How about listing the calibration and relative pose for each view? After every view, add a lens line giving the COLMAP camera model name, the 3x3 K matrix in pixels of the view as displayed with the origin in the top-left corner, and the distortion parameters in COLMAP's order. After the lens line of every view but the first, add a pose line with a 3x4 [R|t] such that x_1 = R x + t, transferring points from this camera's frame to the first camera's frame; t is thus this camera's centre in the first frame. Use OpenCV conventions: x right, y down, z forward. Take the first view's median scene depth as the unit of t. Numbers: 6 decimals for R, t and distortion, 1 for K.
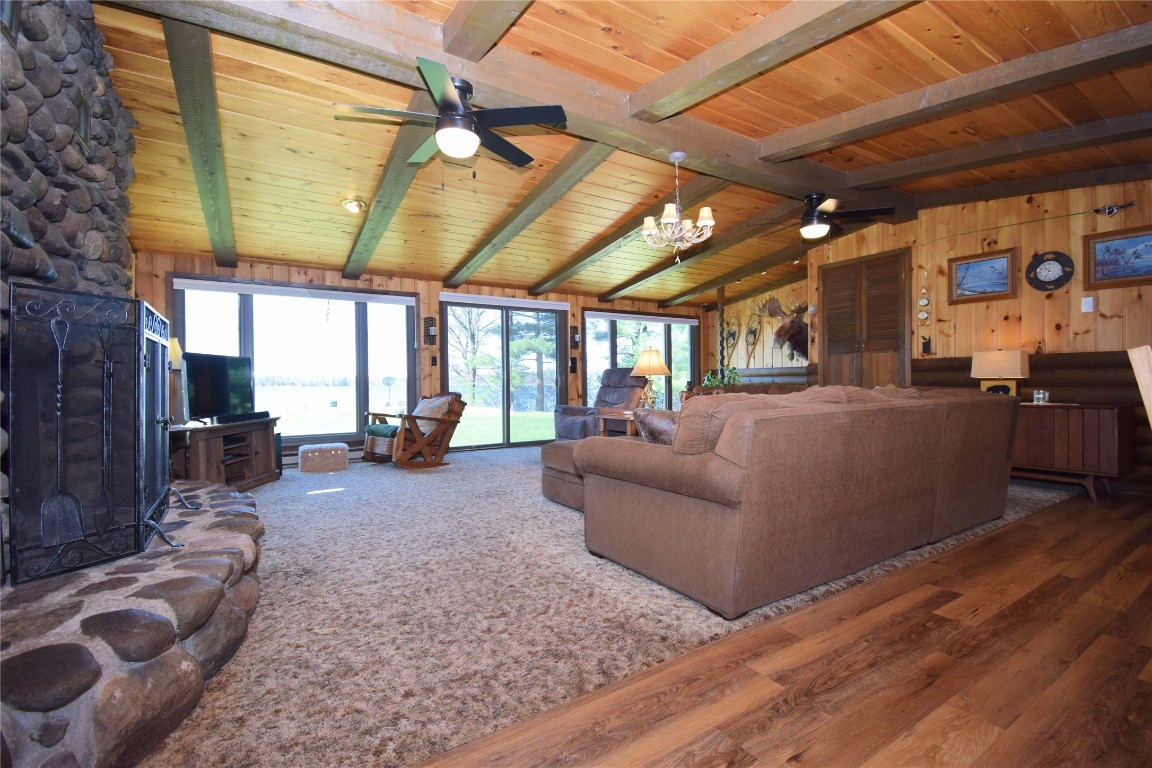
lens RADIAL K [[503.4, 0, 576.3], [0, 503.4, 381.9], [0, 0, 1]] dist [-0.004827, -0.003672]
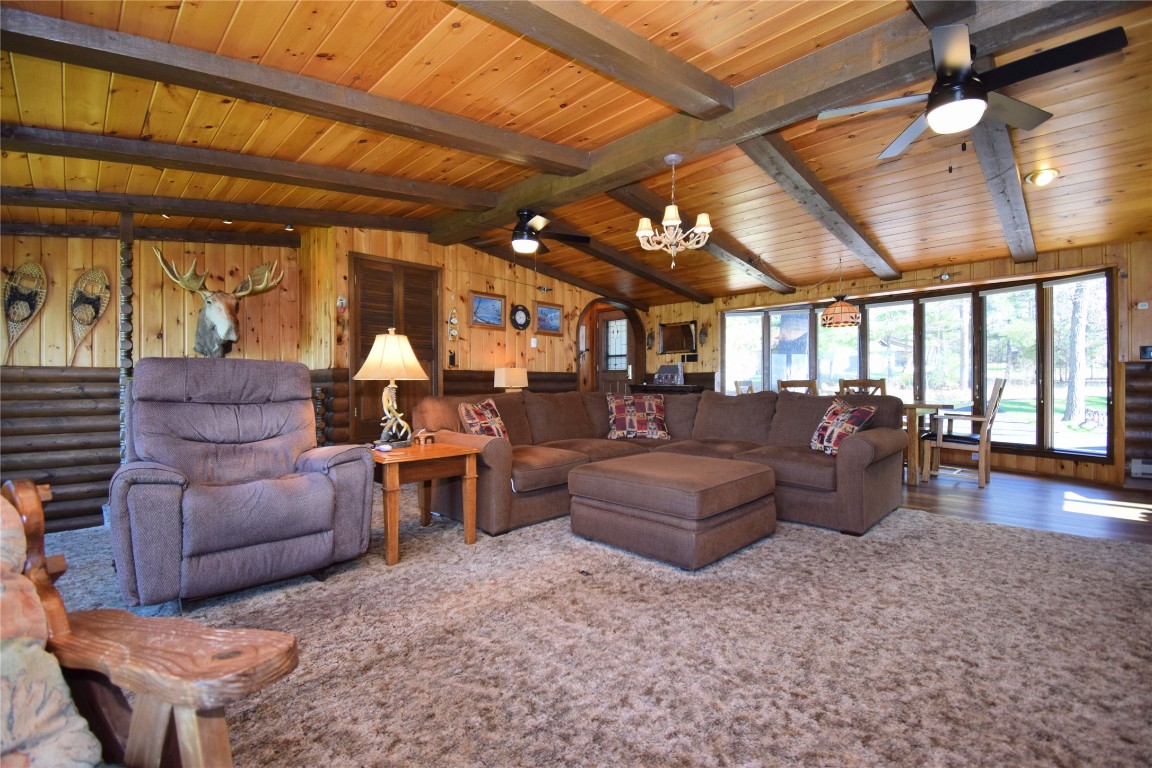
lens RADIAL K [[503.4, 0, 582.2], [0, 503.4, 383.2], [0, 0, 1]] dist [-0.004827, -0.003672]
pose [[-0.241729, 0.013242, 0.970254, -0.543544], [0.005384, 0.999910, -0.012305, -0.000422], [-0.970329, 0.002249, -0.241778, 1.091657]]
